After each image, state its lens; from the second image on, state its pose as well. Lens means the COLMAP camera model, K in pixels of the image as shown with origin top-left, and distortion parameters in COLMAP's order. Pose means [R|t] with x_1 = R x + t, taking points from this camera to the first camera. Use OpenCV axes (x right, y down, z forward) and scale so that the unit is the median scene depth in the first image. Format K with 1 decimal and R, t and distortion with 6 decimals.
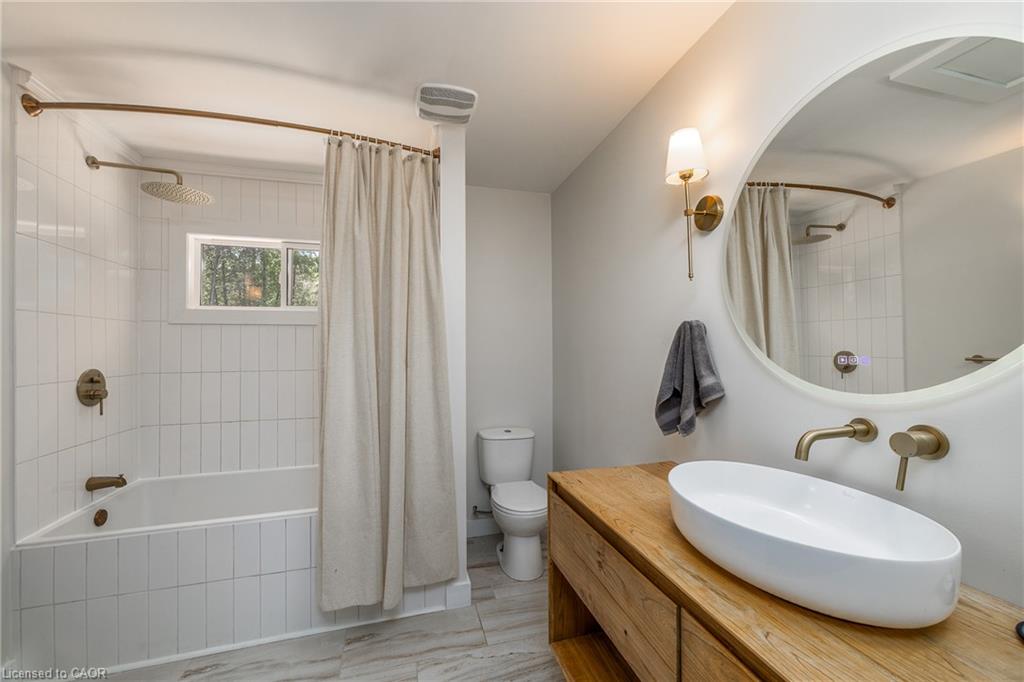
lens RADIAL K [[398.9, 0, 510.4], [0, 398.9, 342.3], [0, 0, 1]] dist [-0.000922, 0.000539]
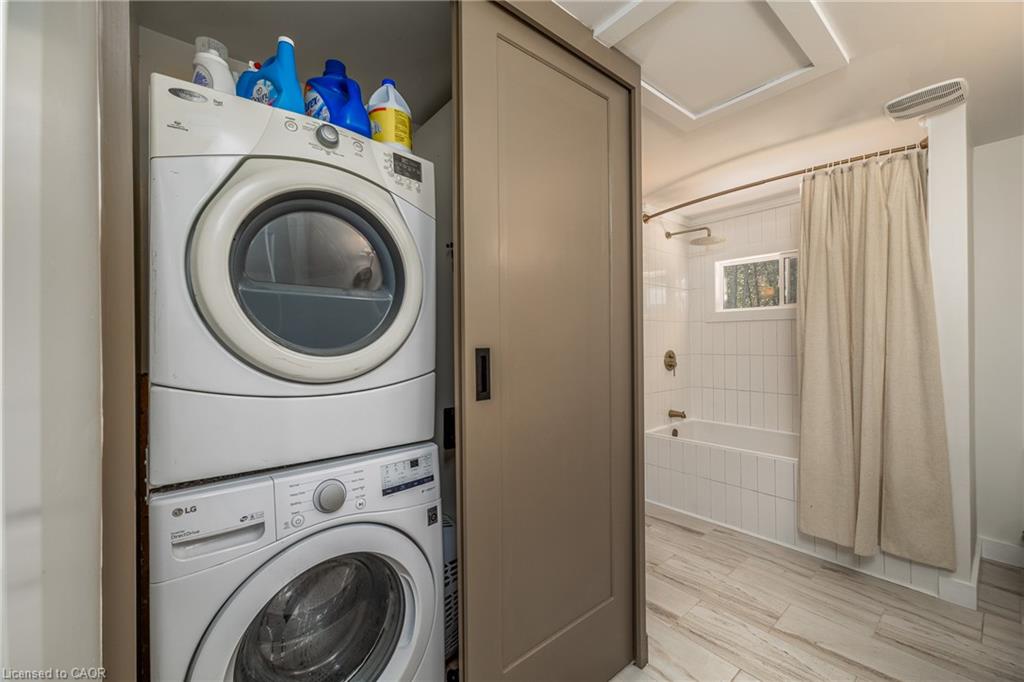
lens RADIAL K [[410.5, 0, 512.2], [0, 410.5, 338.4], [0, 0, 1]] dist [-0.001996, 0.004660]
pose [[0.394927, -0.002778, -0.918708, 0.379126], [0.017435, 0.999838, 0.004472, -0.006582], [0.918547, -0.017784, 0.394912, -0.392991]]
